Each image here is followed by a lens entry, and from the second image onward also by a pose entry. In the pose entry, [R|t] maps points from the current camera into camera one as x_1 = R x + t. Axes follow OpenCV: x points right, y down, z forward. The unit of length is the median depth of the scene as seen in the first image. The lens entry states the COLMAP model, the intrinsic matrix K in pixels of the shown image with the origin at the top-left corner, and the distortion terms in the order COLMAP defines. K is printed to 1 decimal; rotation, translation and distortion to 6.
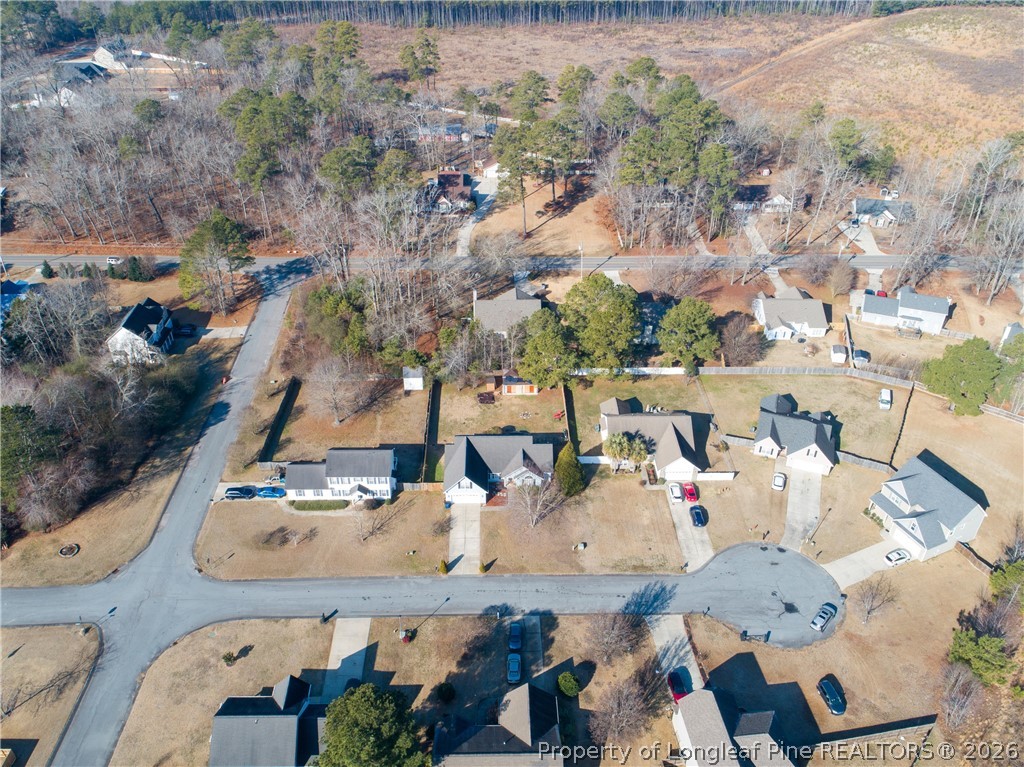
lens RADIAL K [[807.9, 0, 512.0], [0, 807.9, 383.5], [0, 0, 1]] dist [-0.002752, 0.002432]
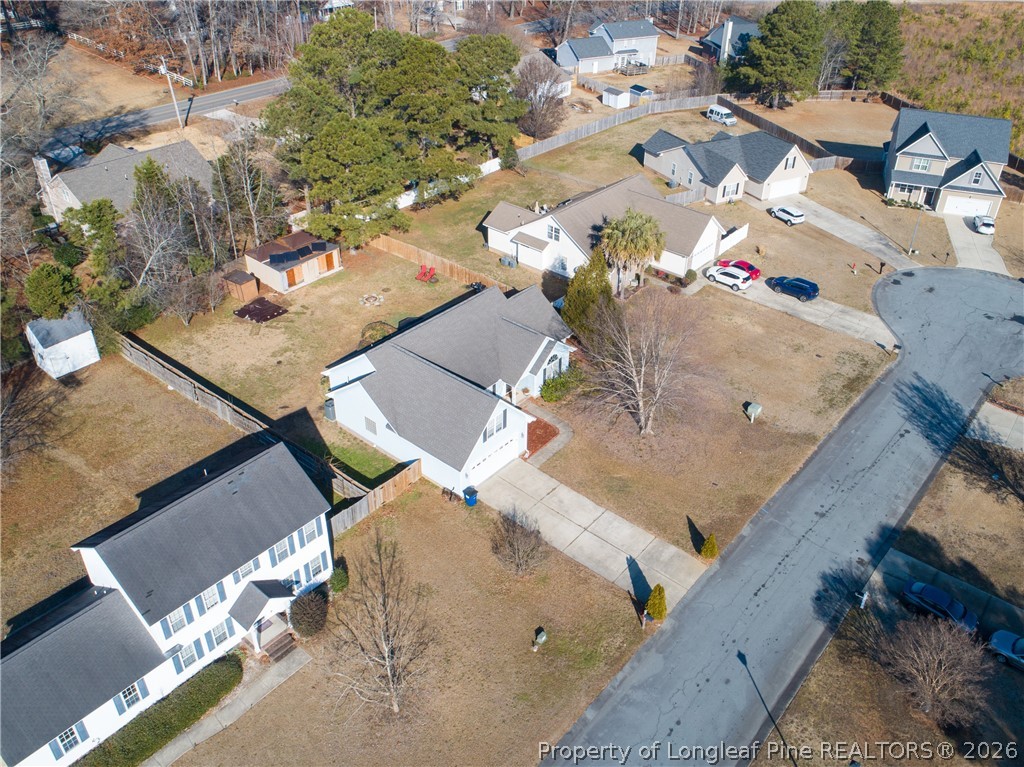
lens RADIAL K [[813.0, 0, 555.3], [0, 813.0, 382.6], [0, 0, 1]] dist [-0.008009, -0.004092]
pose [[0.638727, -0.428001, 0.639408, -0.284563], [0.410662, 0.892383, 0.187111, 0.043959], [-0.650680, 0.143068, 0.745752, 0.677577]]
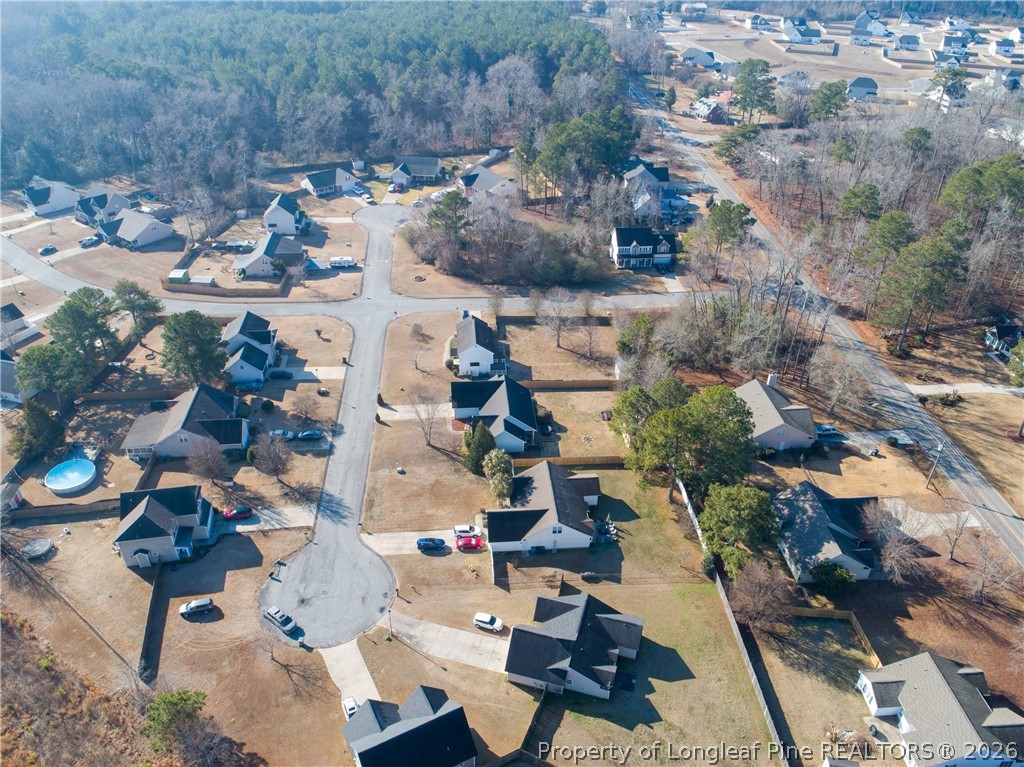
lens RADIAL K [[778.6, 0, 512.0], [0, 778.6, 383.5], [0, 0, 1]] dist [-0.011292, -0.003050]
pose [[0.060929, 0.549779, -0.833085, 0.898327], [-0.579750, 0.698907, 0.418830, -0.414966], [0.812513, 0.457463, 0.361318, 0.646186]]
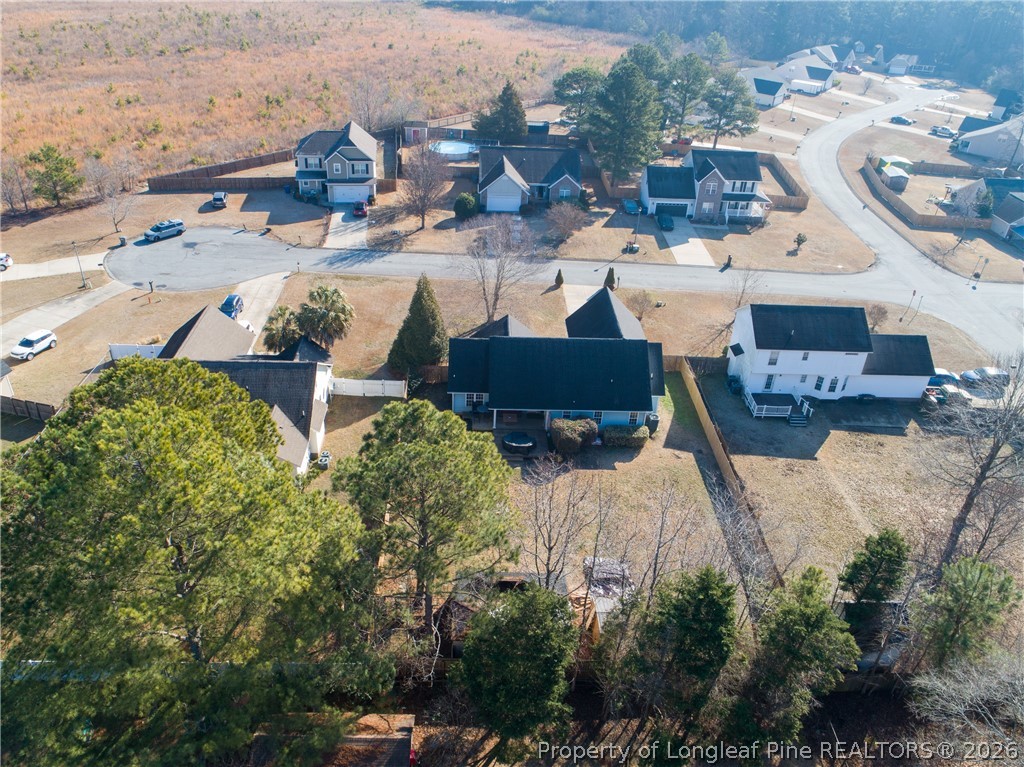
lens RADIAL K [[778.6, 0, 512.0], [0, 778.6, 383.5], [0, 0, 1]] dist [-0.011292, -0.003050]
pose [[-0.998773, -0.038520, -0.031110, 0.024318], [-0.043930, 0.399523, 0.915670, -0.374649], [-0.022843, 0.915913, -0.400726, 1.277728]]
